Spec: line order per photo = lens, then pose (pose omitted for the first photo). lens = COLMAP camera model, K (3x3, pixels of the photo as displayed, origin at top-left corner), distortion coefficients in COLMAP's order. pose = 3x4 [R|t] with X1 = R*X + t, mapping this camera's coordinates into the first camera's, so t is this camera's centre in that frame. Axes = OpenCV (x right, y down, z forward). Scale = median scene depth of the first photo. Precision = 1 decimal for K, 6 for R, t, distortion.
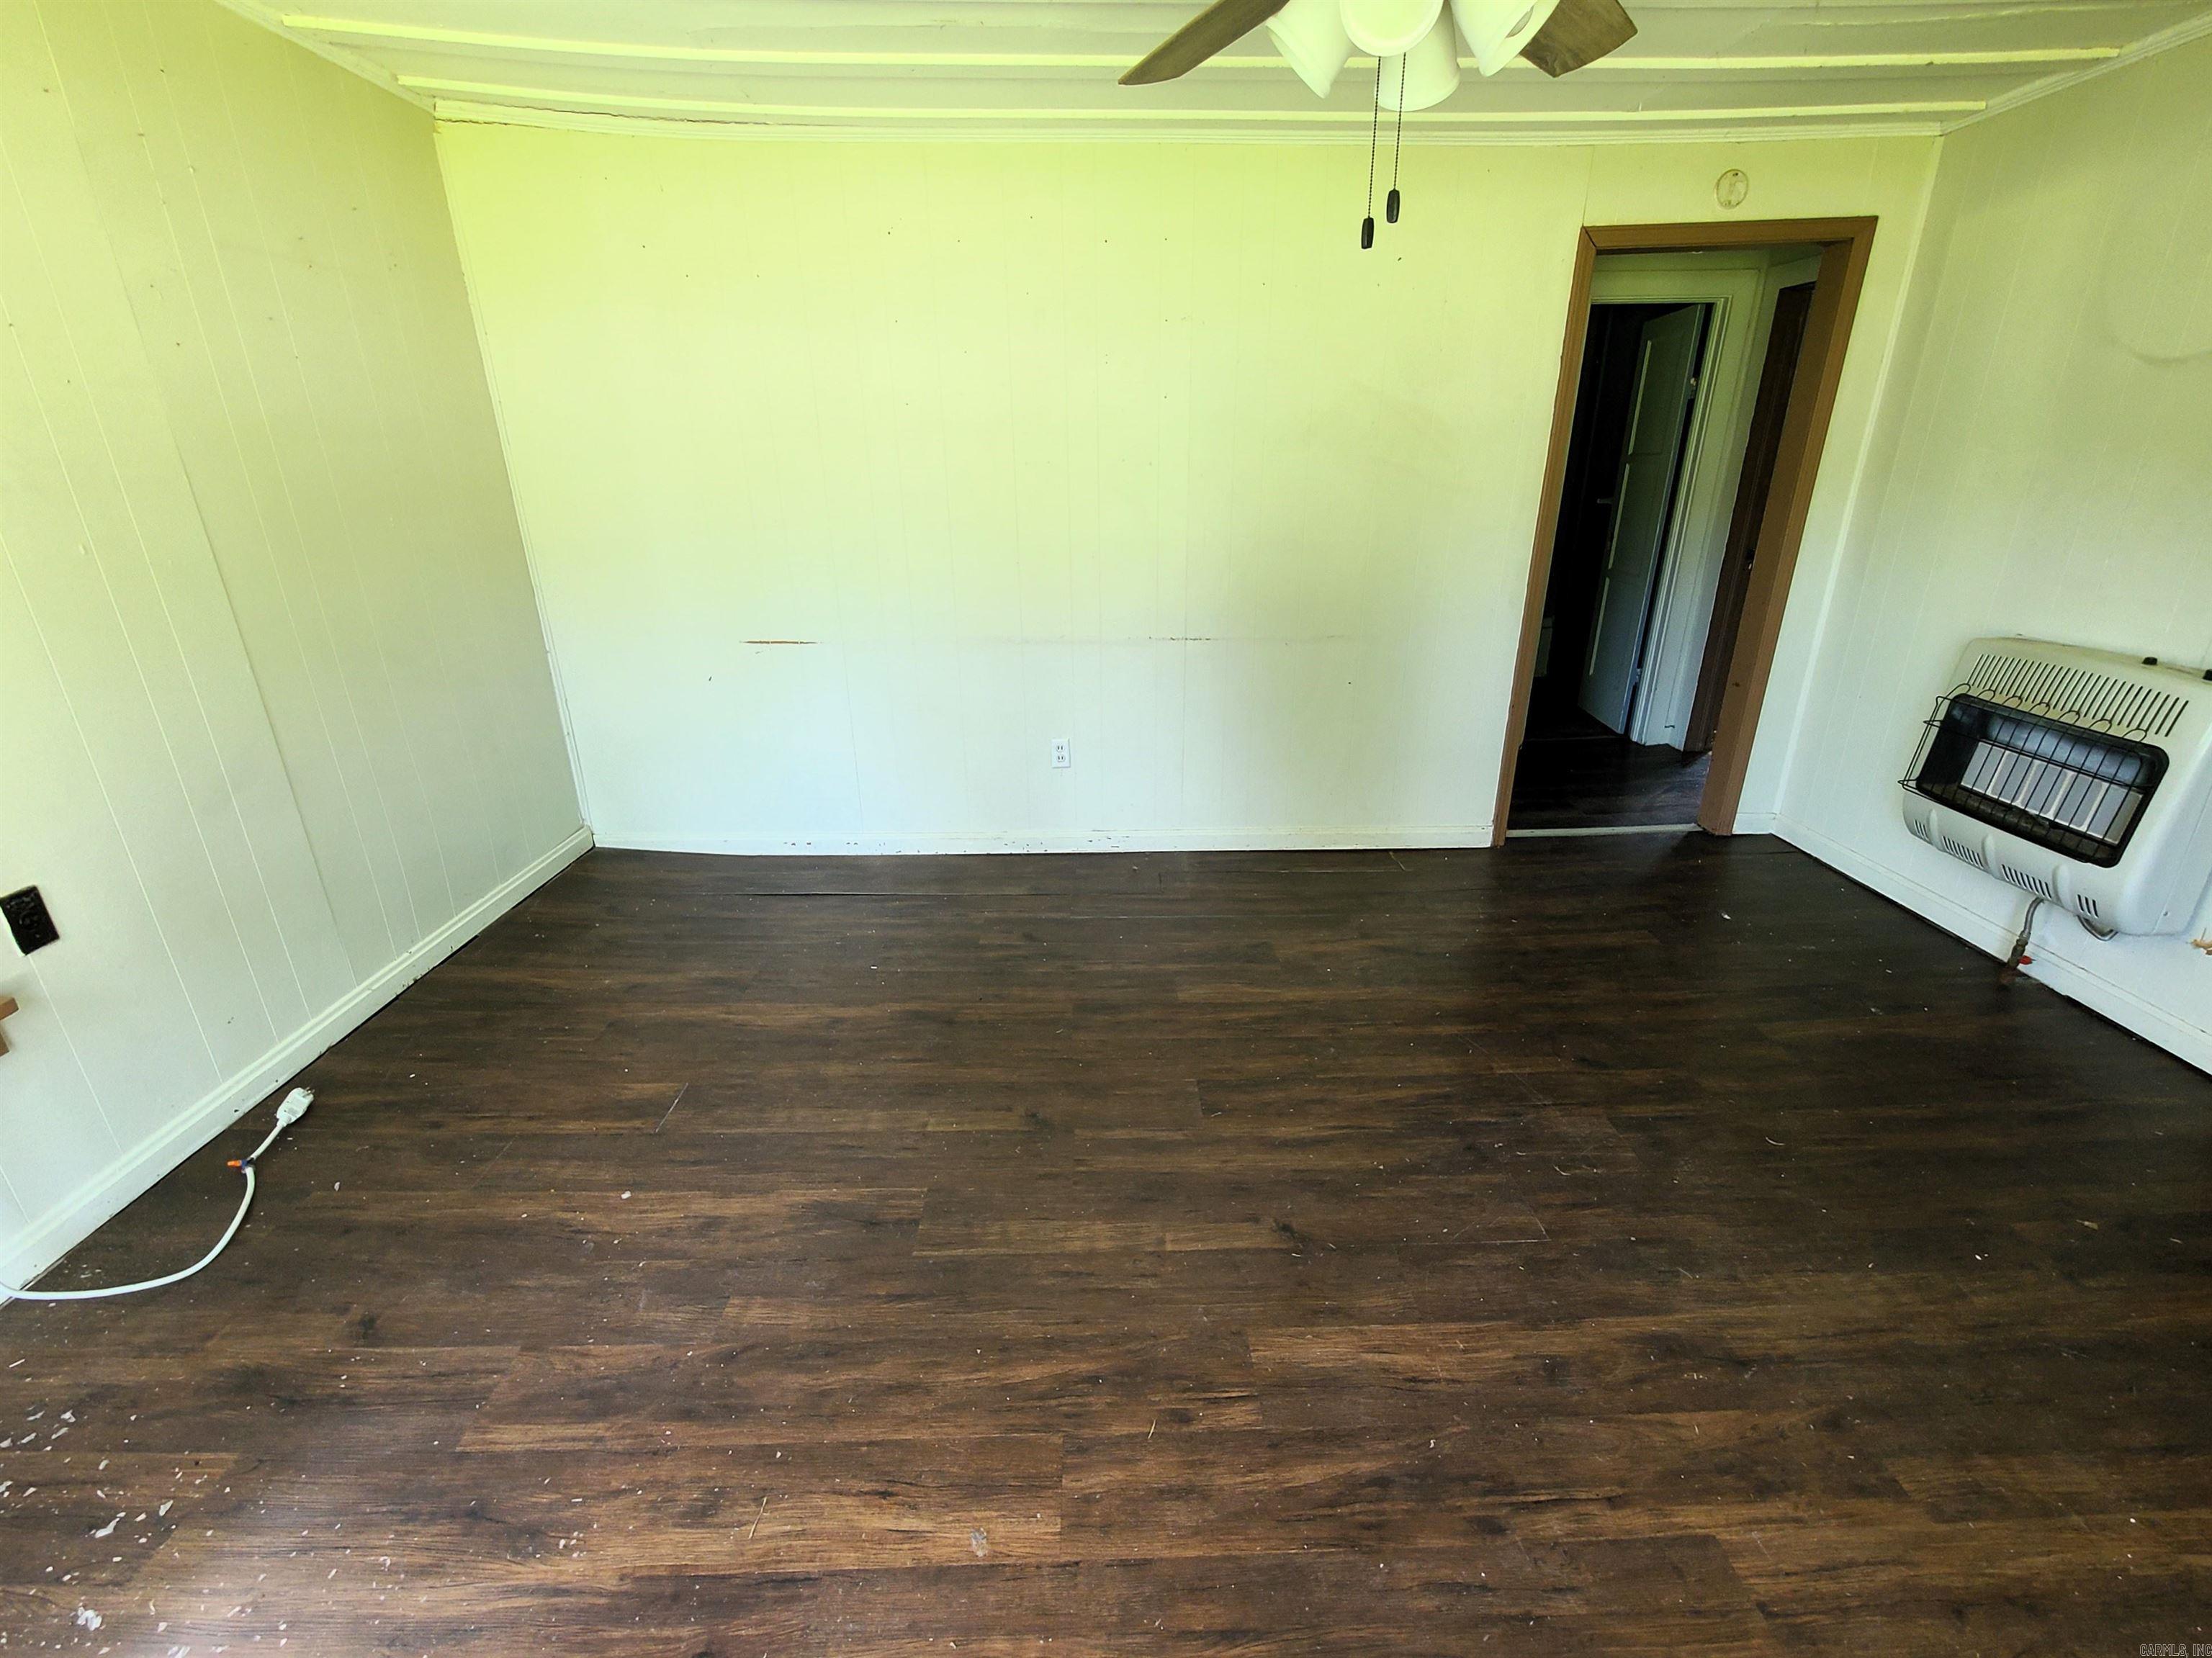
lens RADIAL K [[946.4, 0, 1112.5], [0, 946.4, 814.9], [0, 0, 1]] dist [-0.002984, 0.000353]
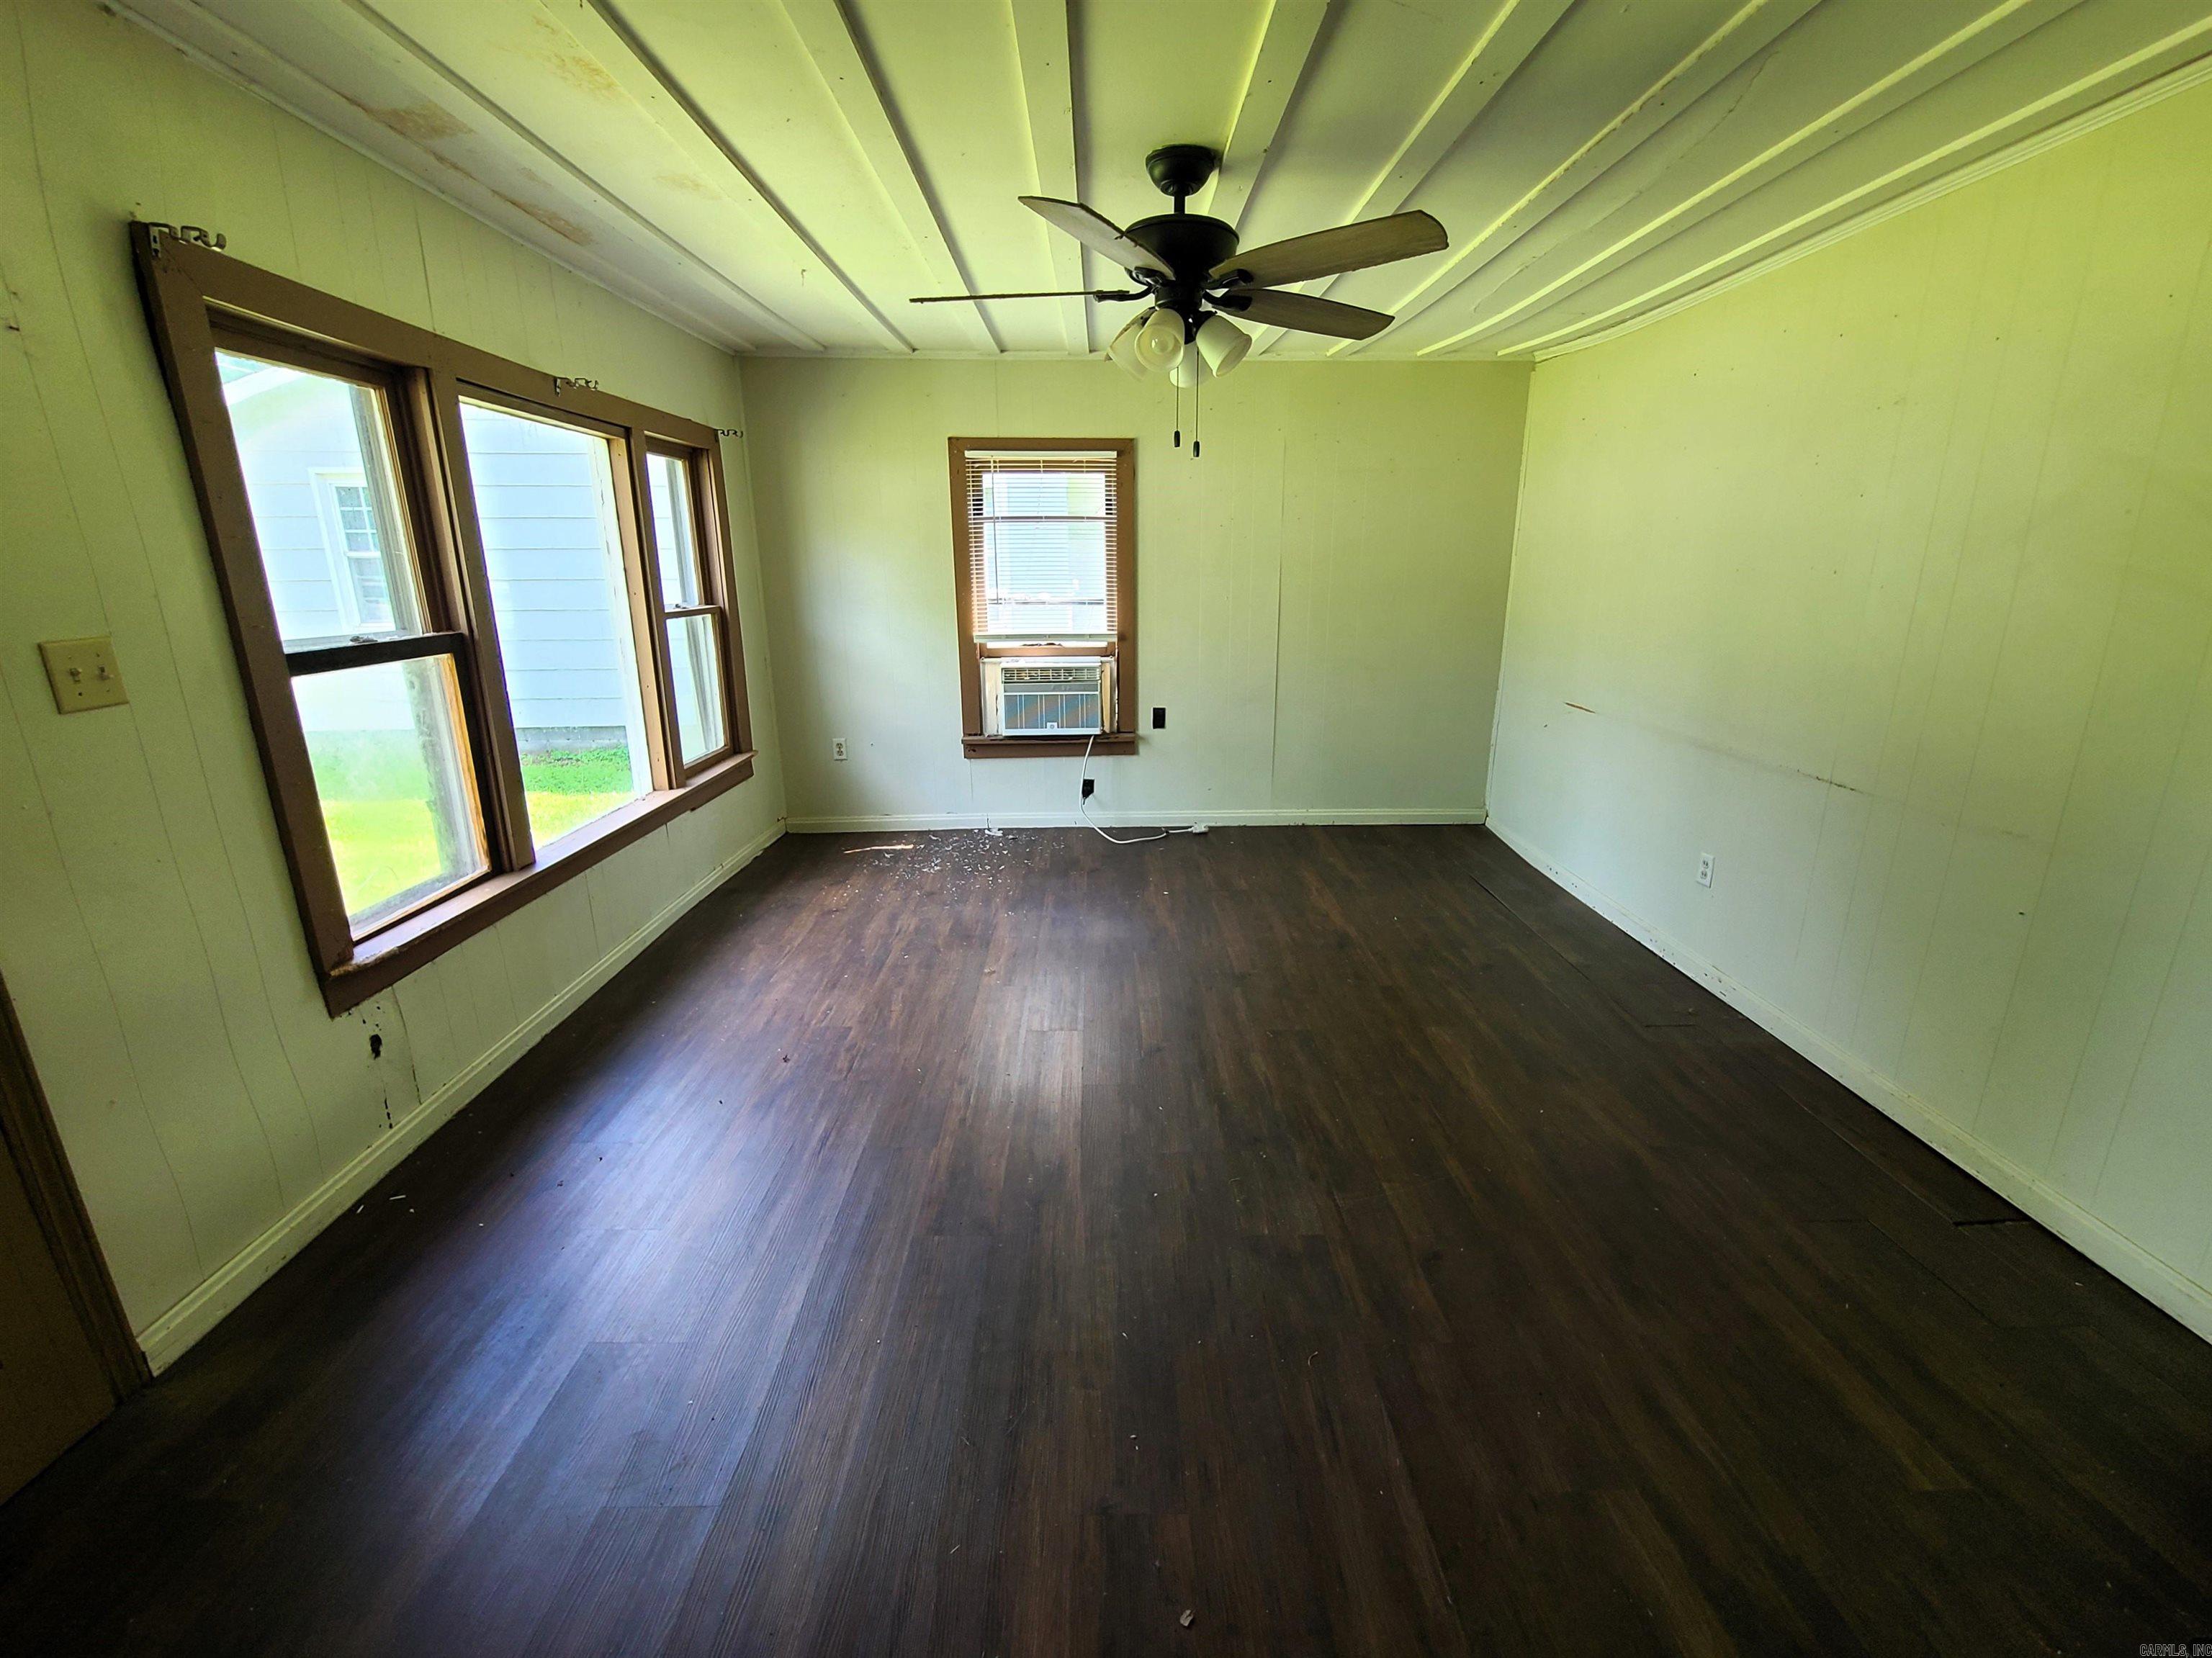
lens RADIAL K [[878.0, 0, 1107.5], [0, 878.0, 793.5], [0, 0, 1]] dist [-0.000578, 0.000153]
pose [[0.000830, 0.255232, -0.966880, 1.046719], [-0.349087, 0.906128, 0.238895, -0.183386], [0.937090, 0.337327, 0.089851, 0.464472]]
